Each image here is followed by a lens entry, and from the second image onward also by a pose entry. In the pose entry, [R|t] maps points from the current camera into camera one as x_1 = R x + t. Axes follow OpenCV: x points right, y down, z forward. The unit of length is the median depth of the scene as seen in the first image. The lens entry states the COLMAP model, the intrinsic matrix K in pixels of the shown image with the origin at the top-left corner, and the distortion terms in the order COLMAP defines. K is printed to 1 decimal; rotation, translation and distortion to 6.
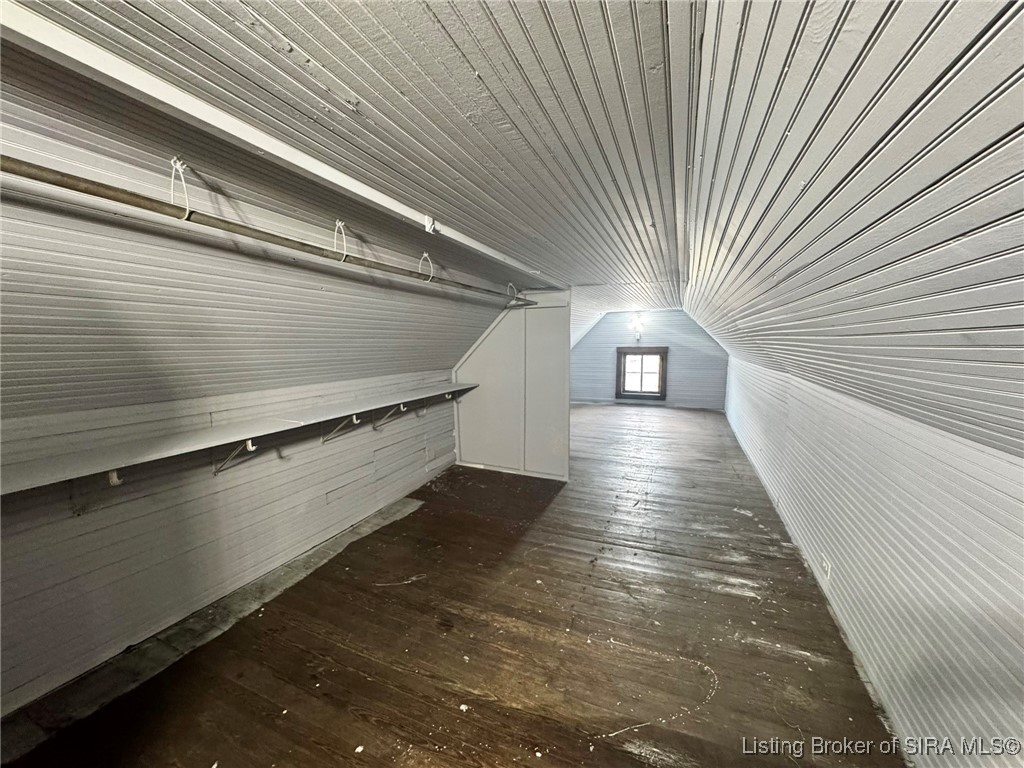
lens RADIAL K [[410.0, 0, 510.5], [0, 410.0, 387.1], [0, 0, 1]] dist [-0.004378, 0.000929]
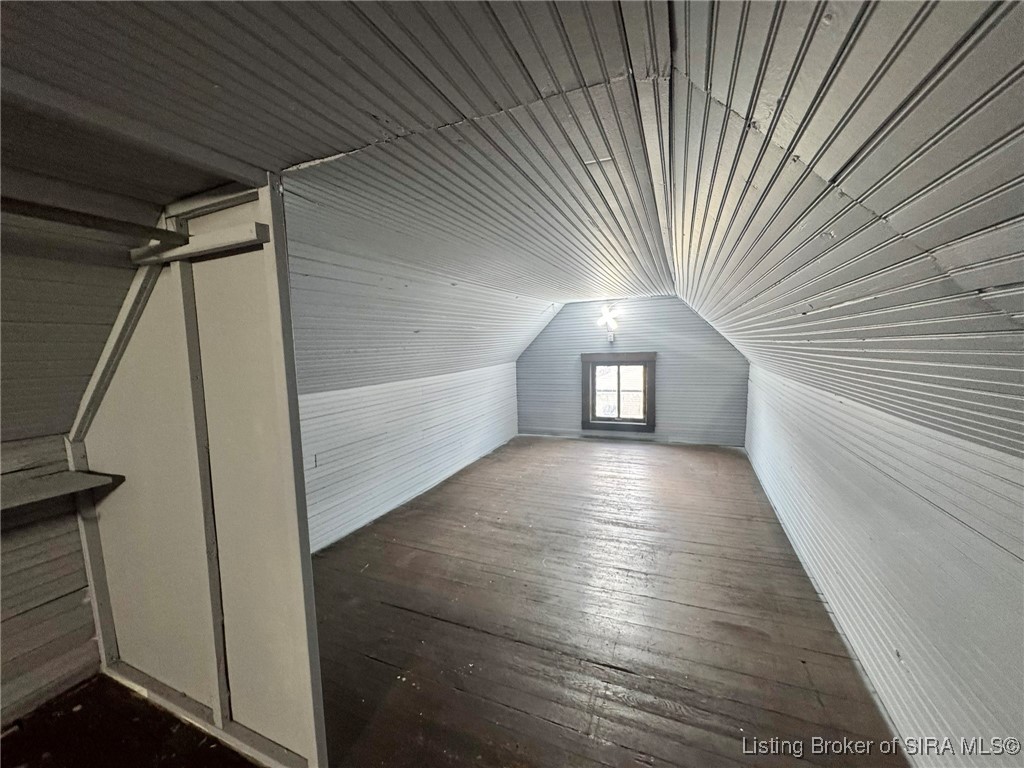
lens RADIAL K [[410.0, 0, 511.1], [0, 410.0, 384.3], [0, 0, 1]] dist [-0.004378, 0.000929]
pose [[0.999755, -0.022032, -0.002005, 0.146120], [0.022000, 0.999645, -0.015051, -0.040736], [0.002336, 0.015004, 0.999885, 0.327727]]
